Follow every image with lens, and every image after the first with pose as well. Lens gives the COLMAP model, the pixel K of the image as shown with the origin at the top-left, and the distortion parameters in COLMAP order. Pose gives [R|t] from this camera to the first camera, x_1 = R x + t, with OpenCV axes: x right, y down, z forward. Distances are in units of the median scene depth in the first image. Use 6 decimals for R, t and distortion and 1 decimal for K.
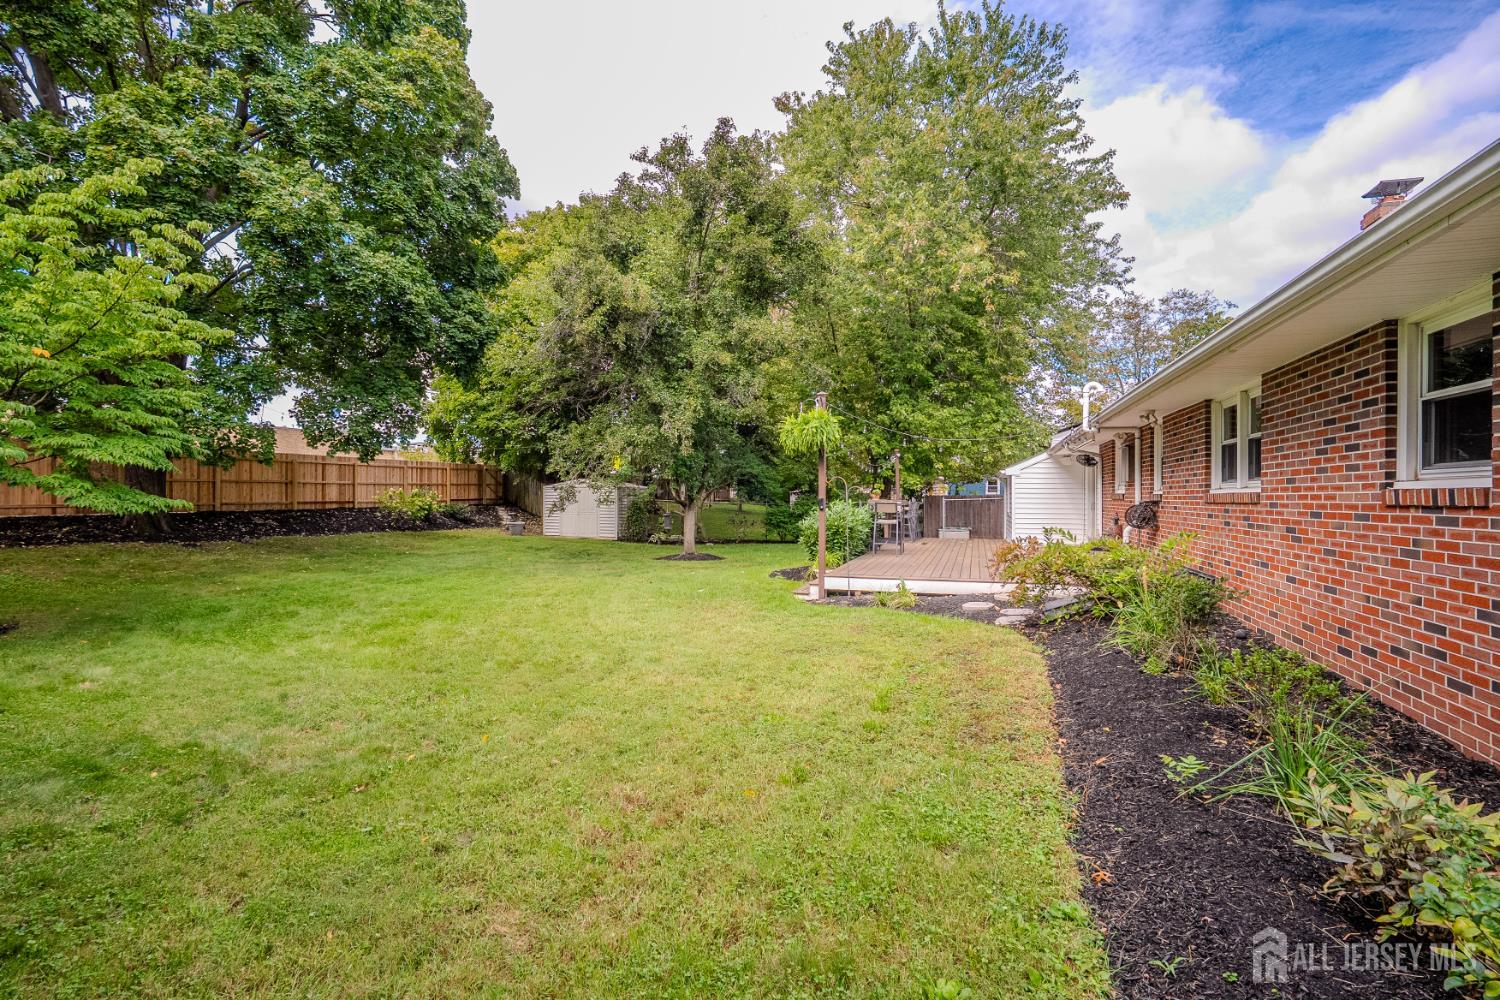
lens RADIAL K [[689.7, 0, 735.1], [0, 689.7, 484.2], [0, 0, 1]] dist [-0.048982, 0.017560]
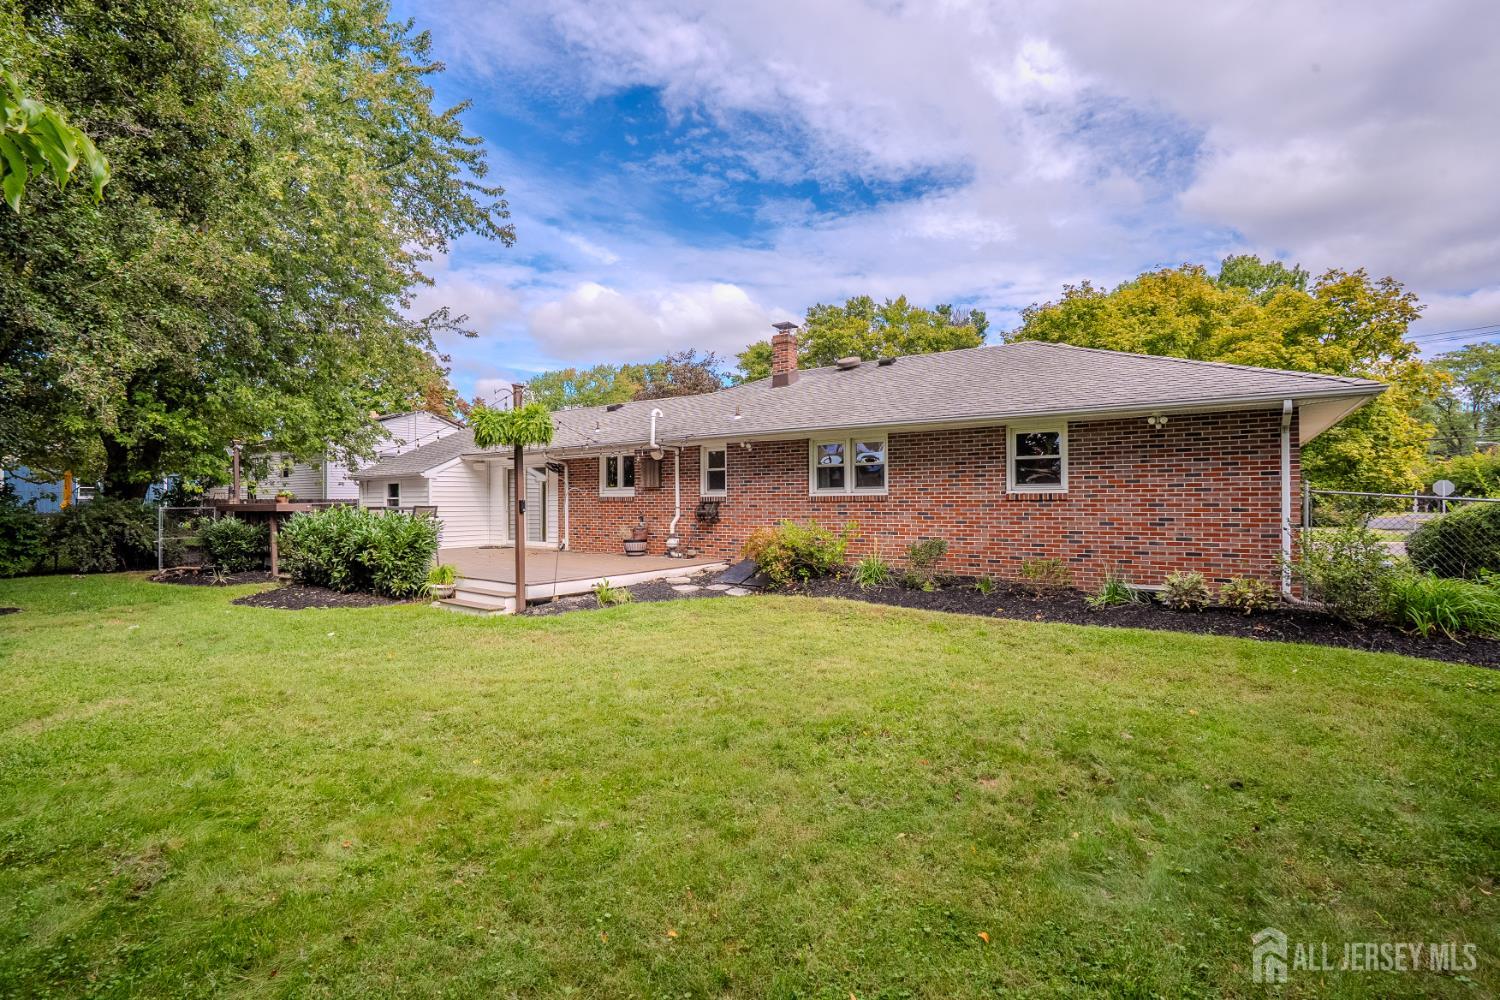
lens RADIAL K [[689.7, 0, 741.7], [0, 689.7, 501.2], [0, 0, 1]] dist [-0.048982, 0.017560]
pose [[0.274655, -0.004527, 0.961532, -0.697281], [-0.012674, 0.999885, 0.008328, 0.010840], [-0.961459, -0.014474, 0.274566, 0.500538]]
